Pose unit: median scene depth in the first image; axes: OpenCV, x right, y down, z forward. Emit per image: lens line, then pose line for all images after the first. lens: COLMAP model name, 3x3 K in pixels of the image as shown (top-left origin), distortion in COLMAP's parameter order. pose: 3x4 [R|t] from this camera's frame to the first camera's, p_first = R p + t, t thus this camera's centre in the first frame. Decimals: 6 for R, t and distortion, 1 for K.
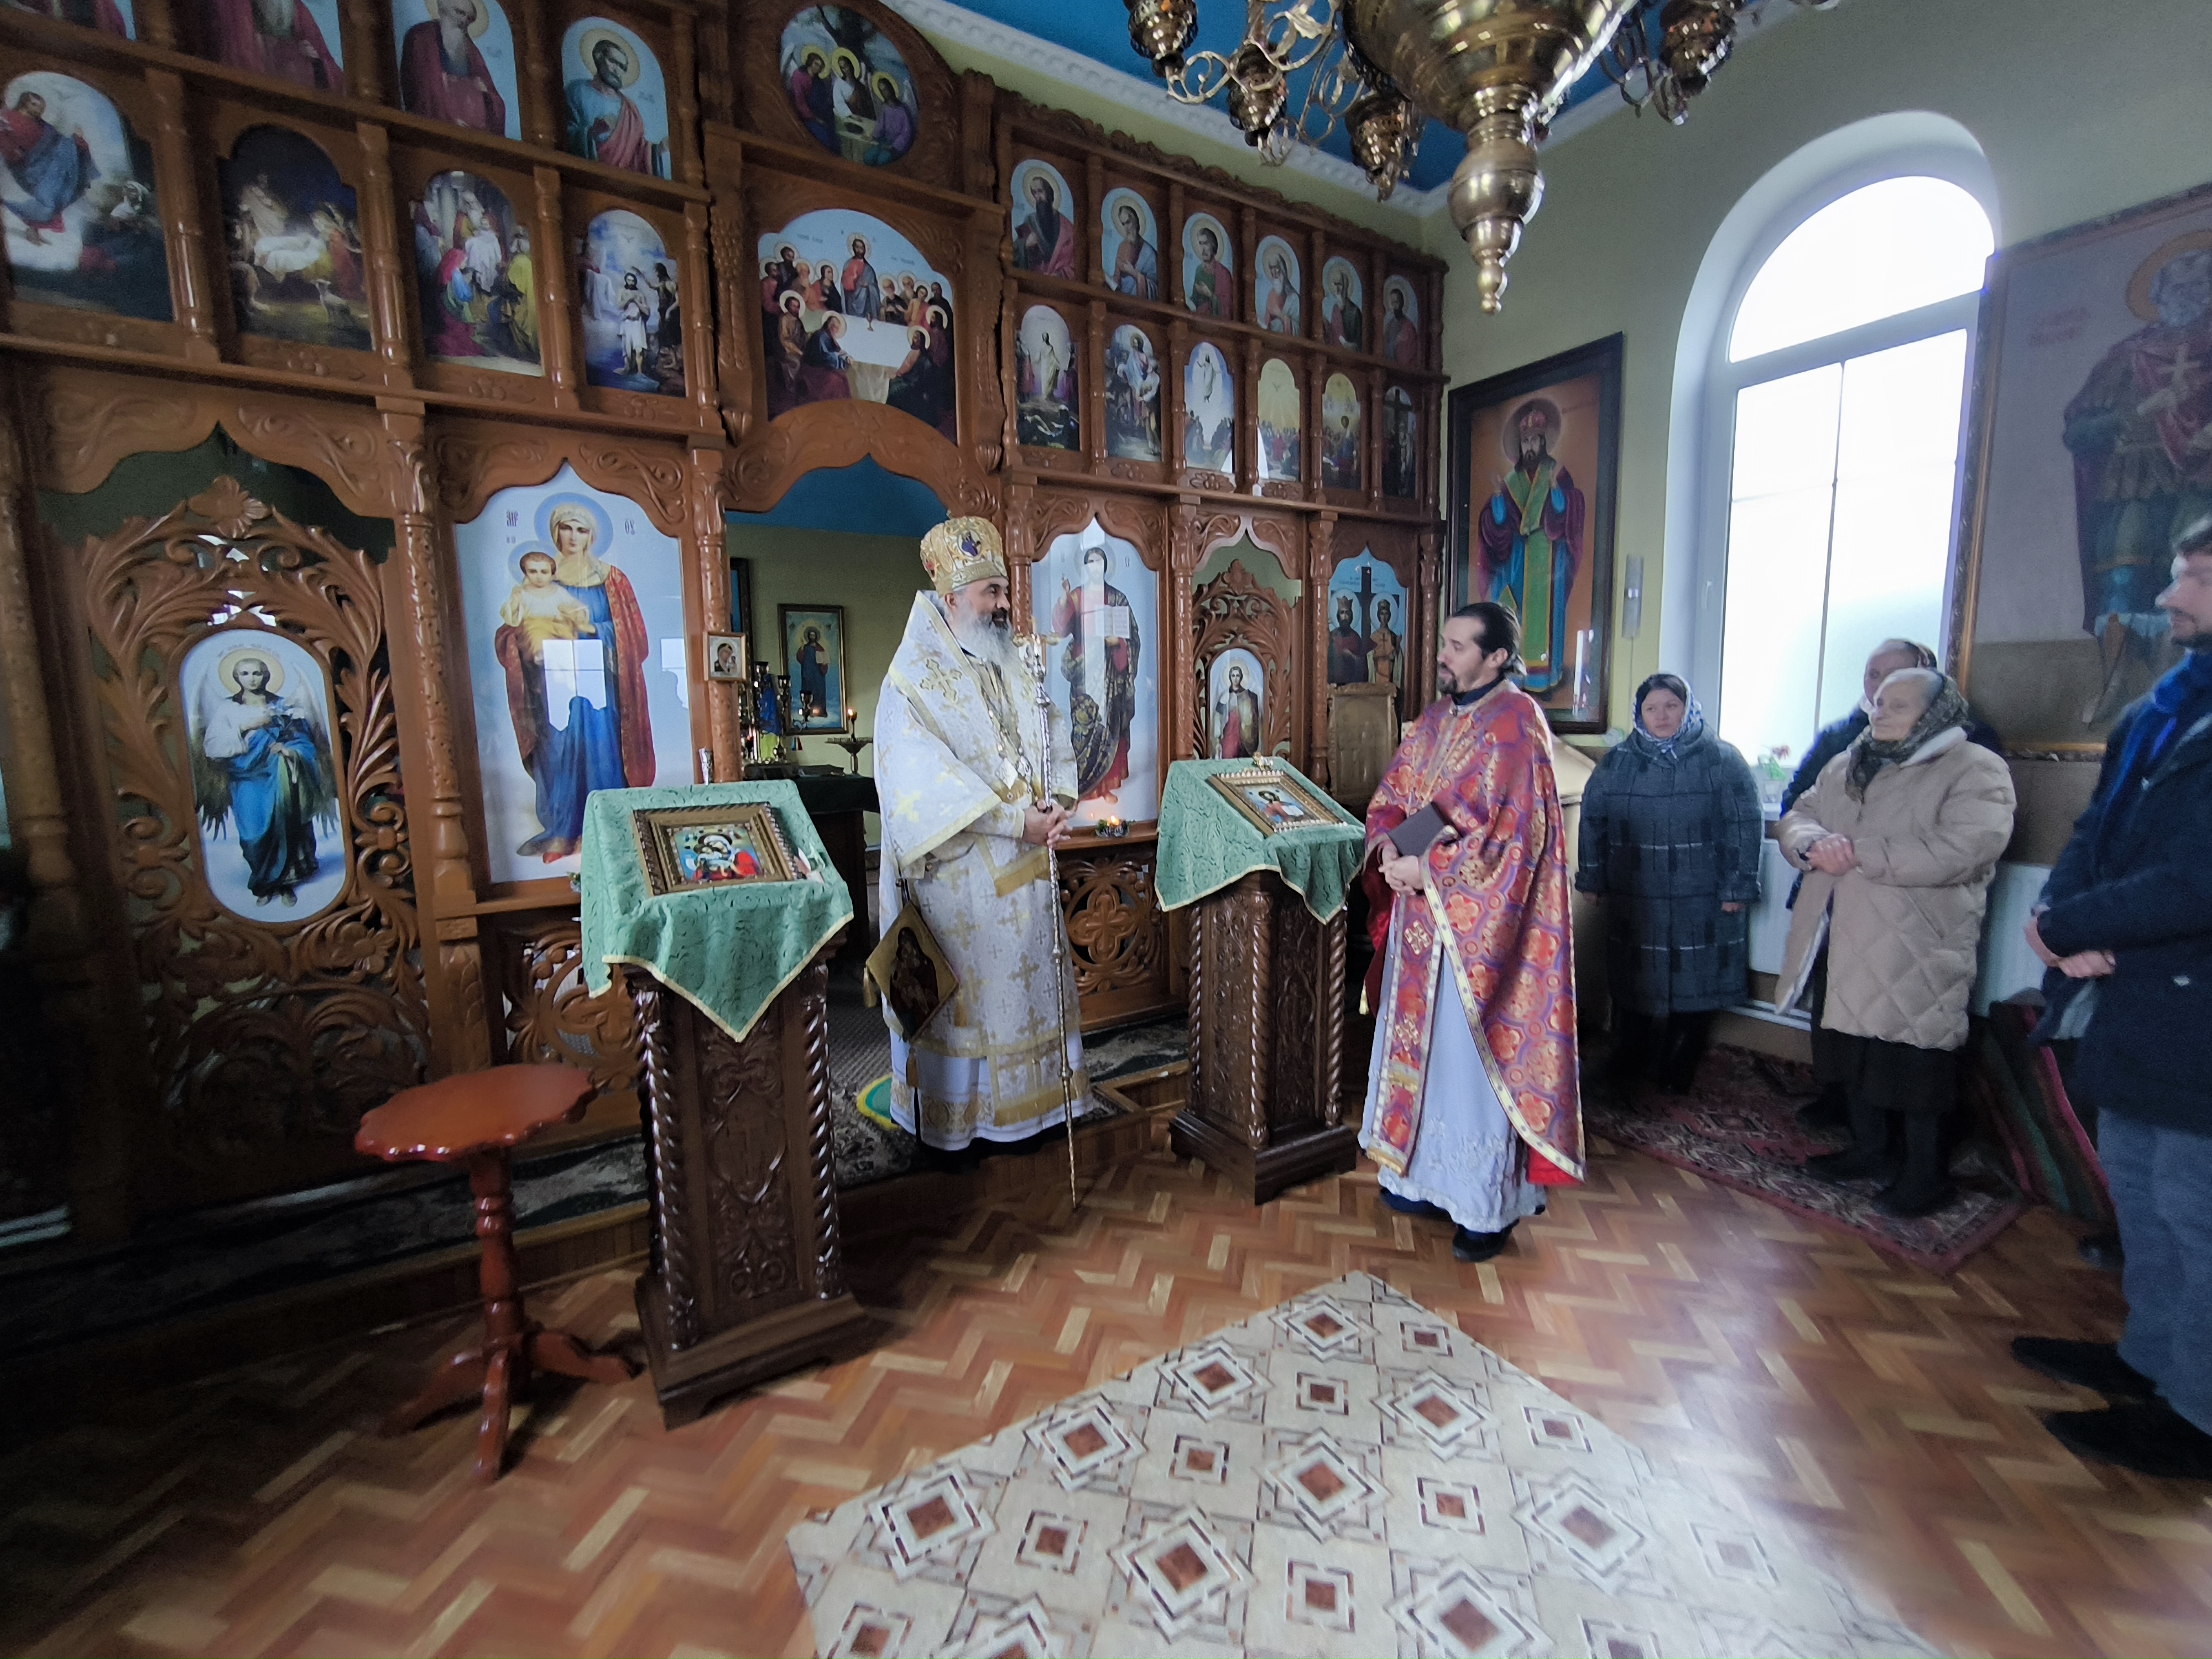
lens RADIAL K [[955.5, 0, 1111.4], [0, 955.5, 820.3], [0, 0, 1]] dist [-0.003802, 0.006065]
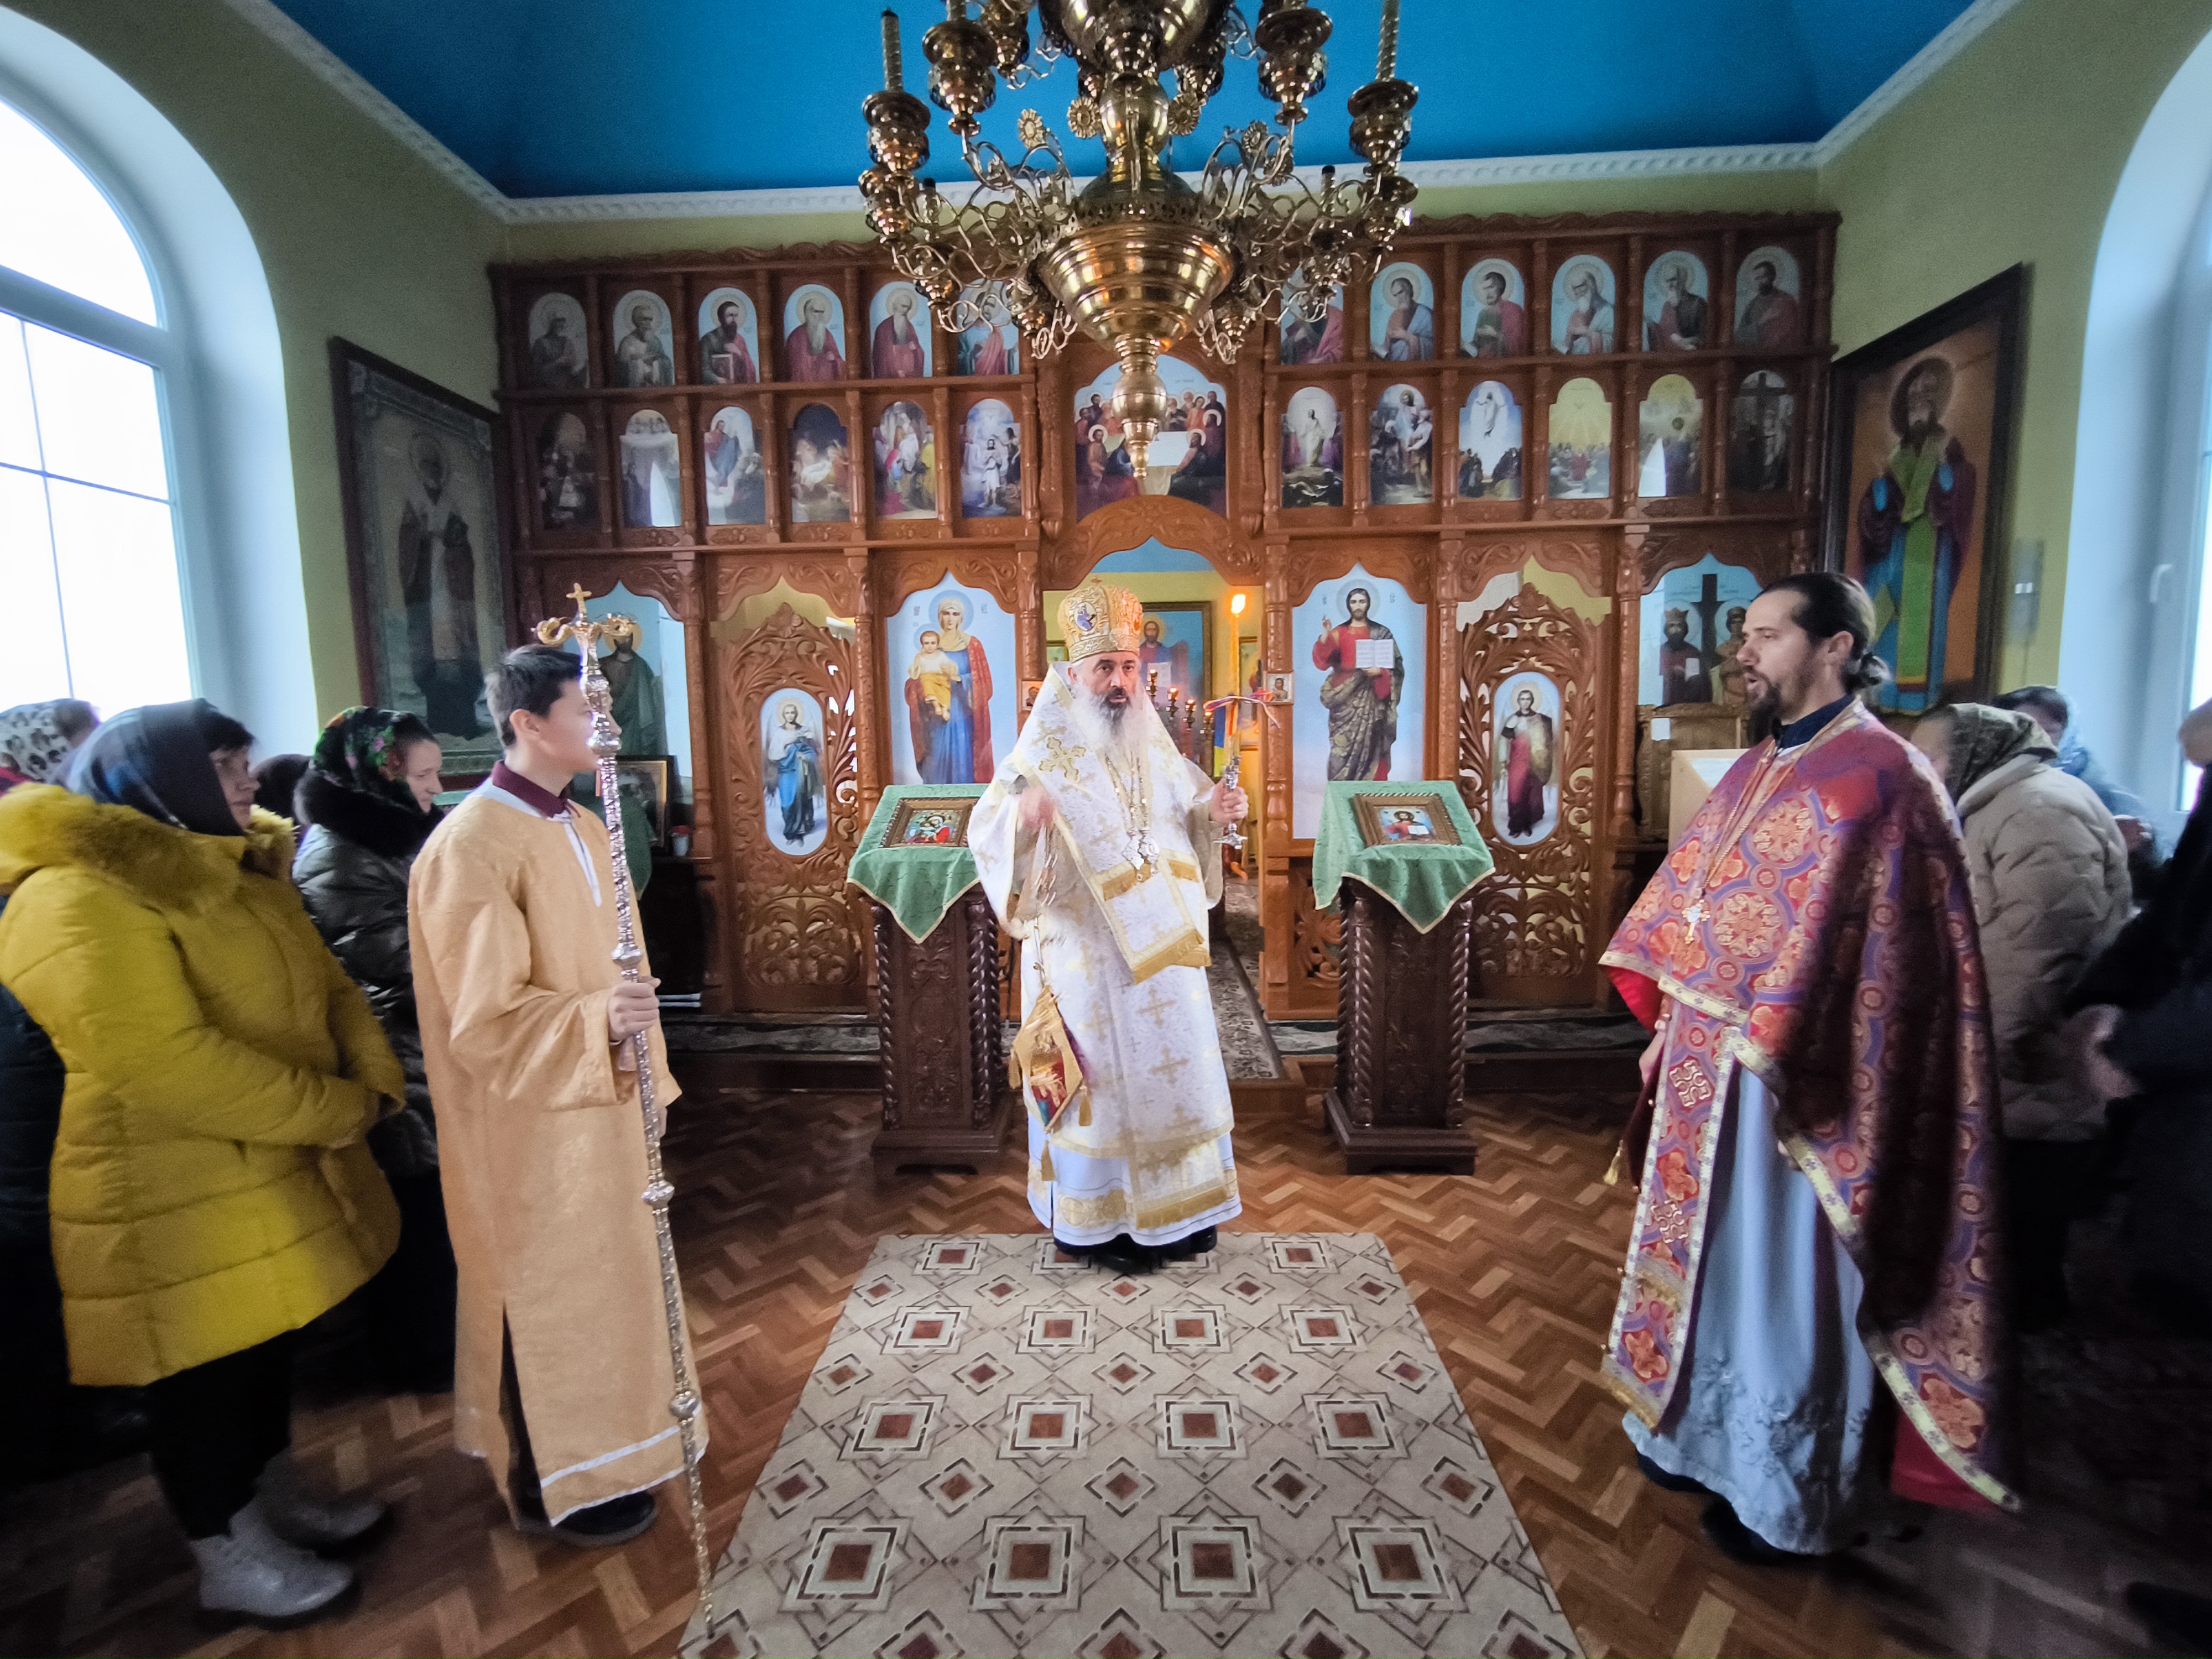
lens RADIAL K [[955.5, 0, 1112.4], [0, 955.5, 814.9], [0, 0, 1]] dist [-0.003802, 0.006065]
pose [[0.827192, 0.052108, -0.559498, 0.453274], [-0.063737, 0.997966, -0.001288, -0.001165], [0.558293, 0.036726, 0.828831, -0.090856]]
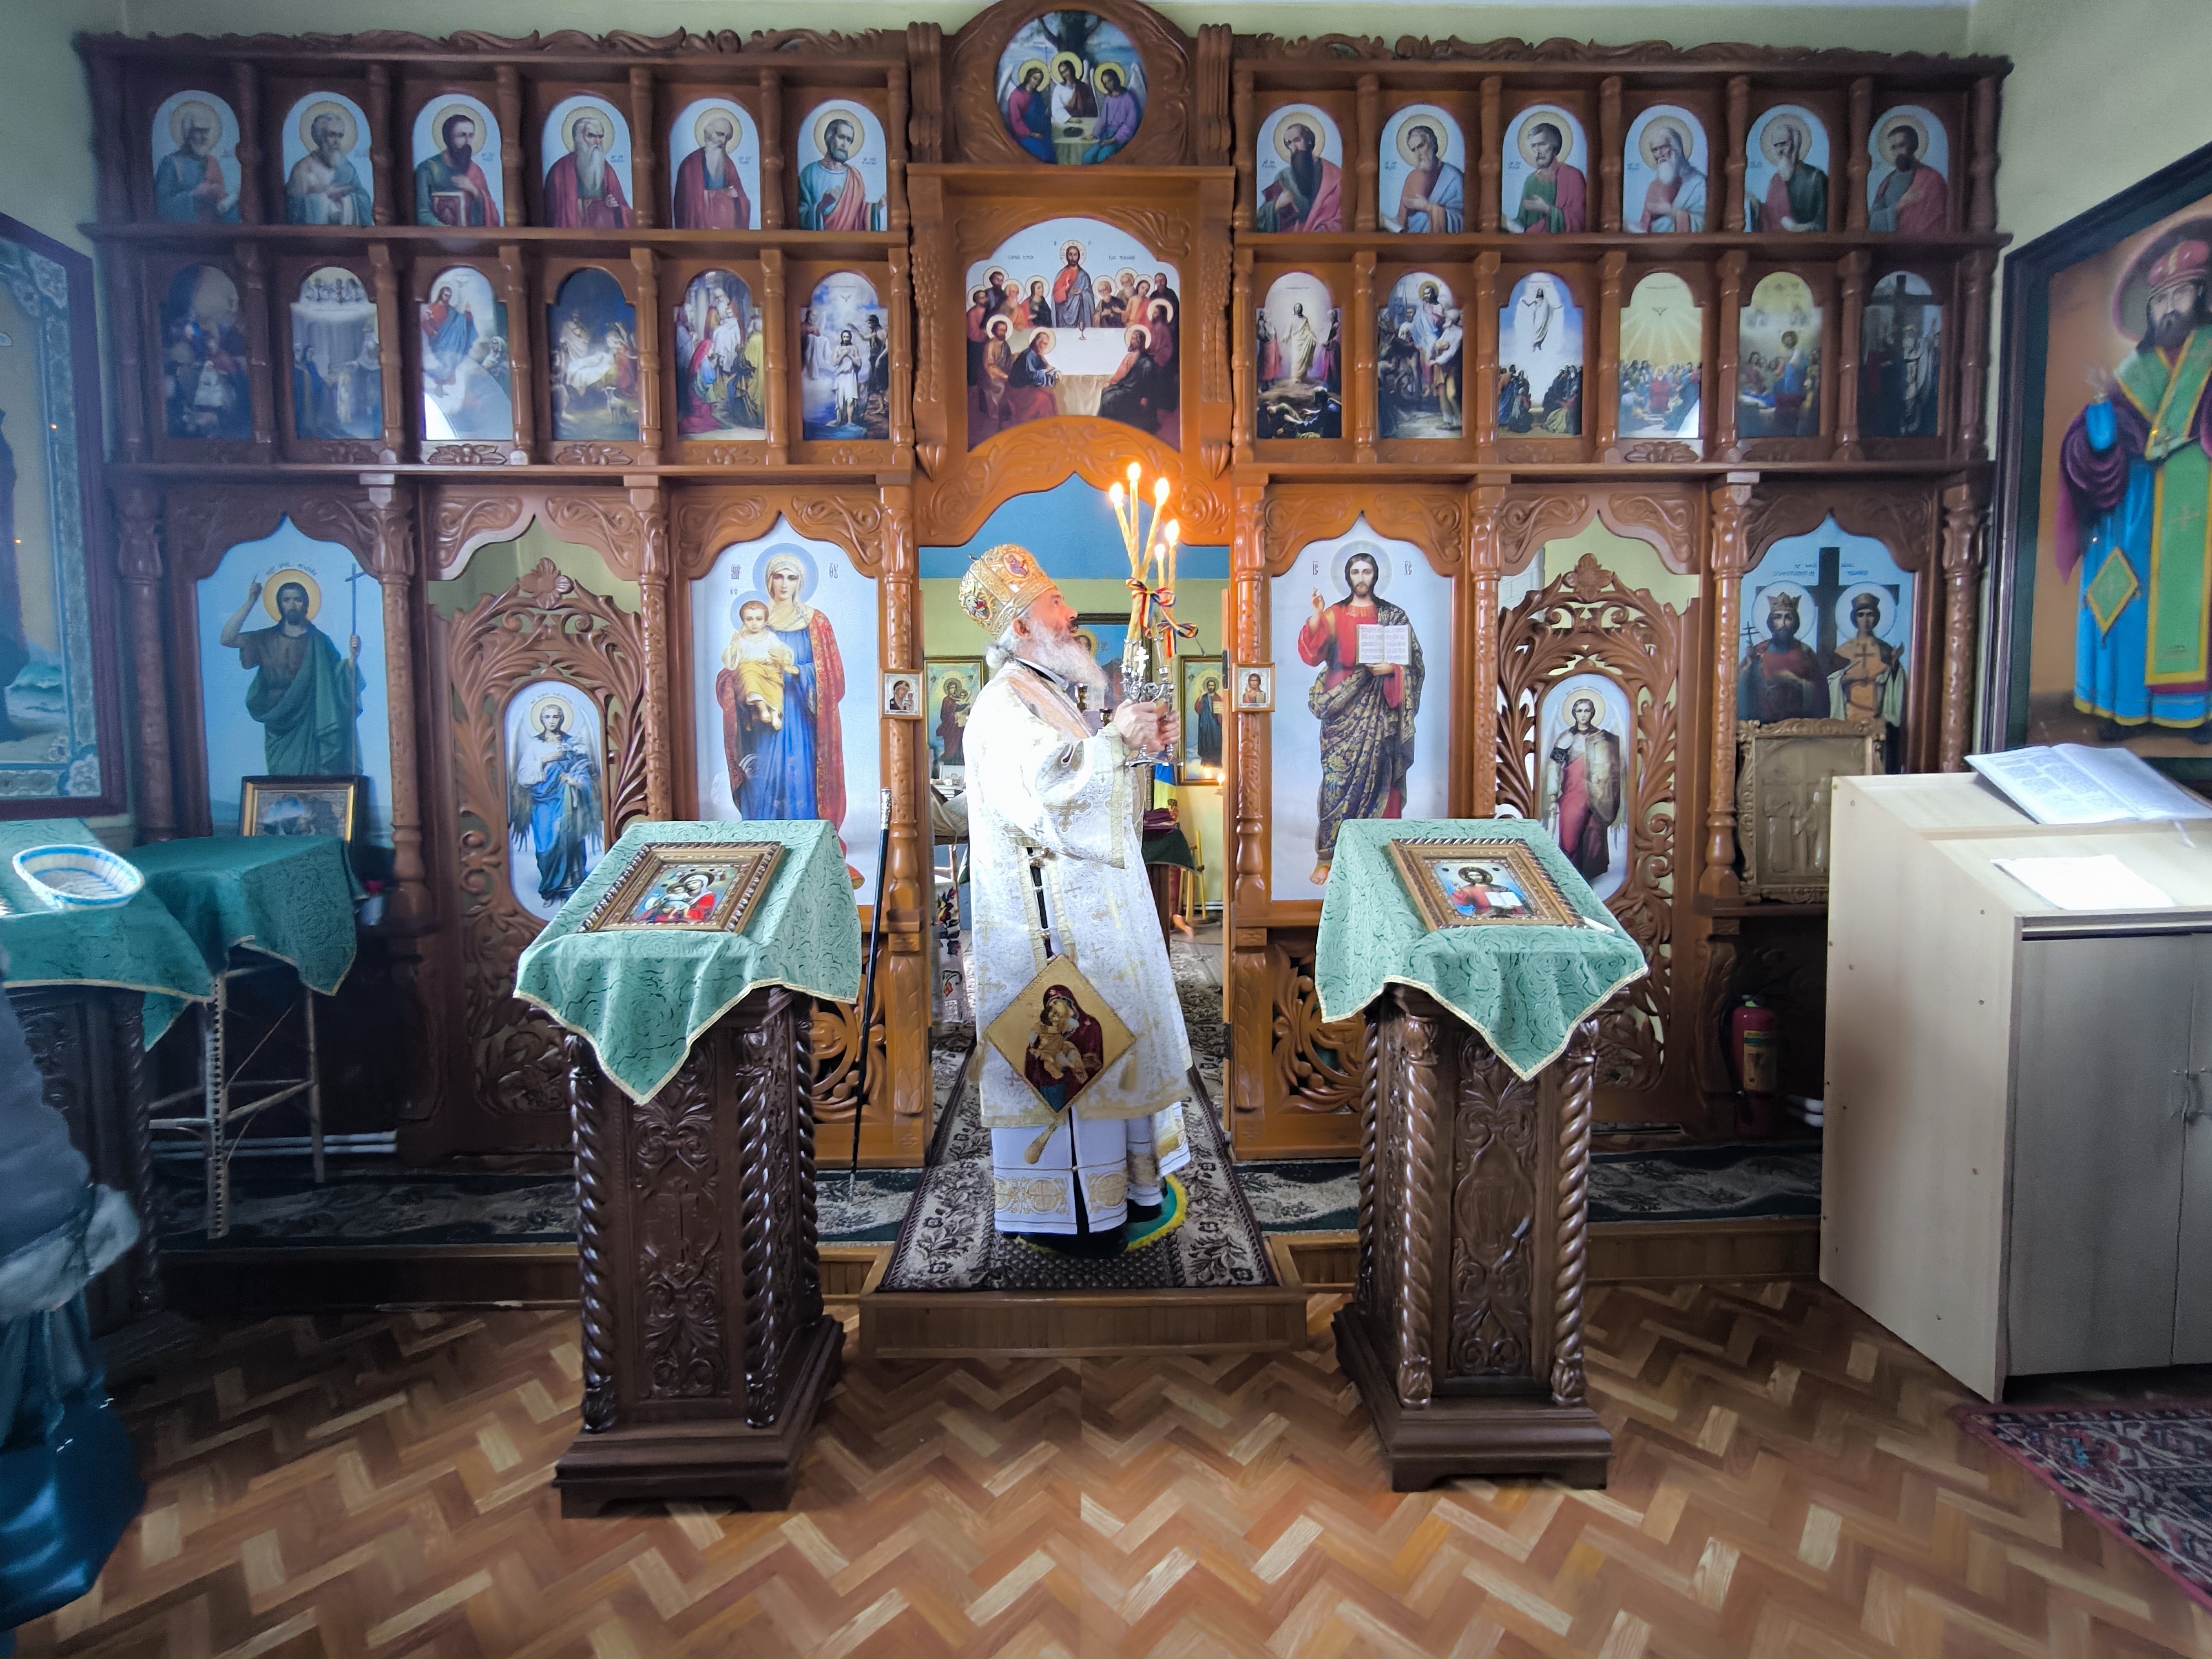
lens RADIAL K [[955.5, 0, 1104.5], [0, 955.5, 820.6], [0, 0, 1]] dist [-0.003802, 0.006065]
pose [[0.859493, 0.038487, -0.509696, 0.254514], [-0.068993, 0.996771, -0.041076, -0.015872], [0.506469, 0.070470, 0.859374, 0.254721]]
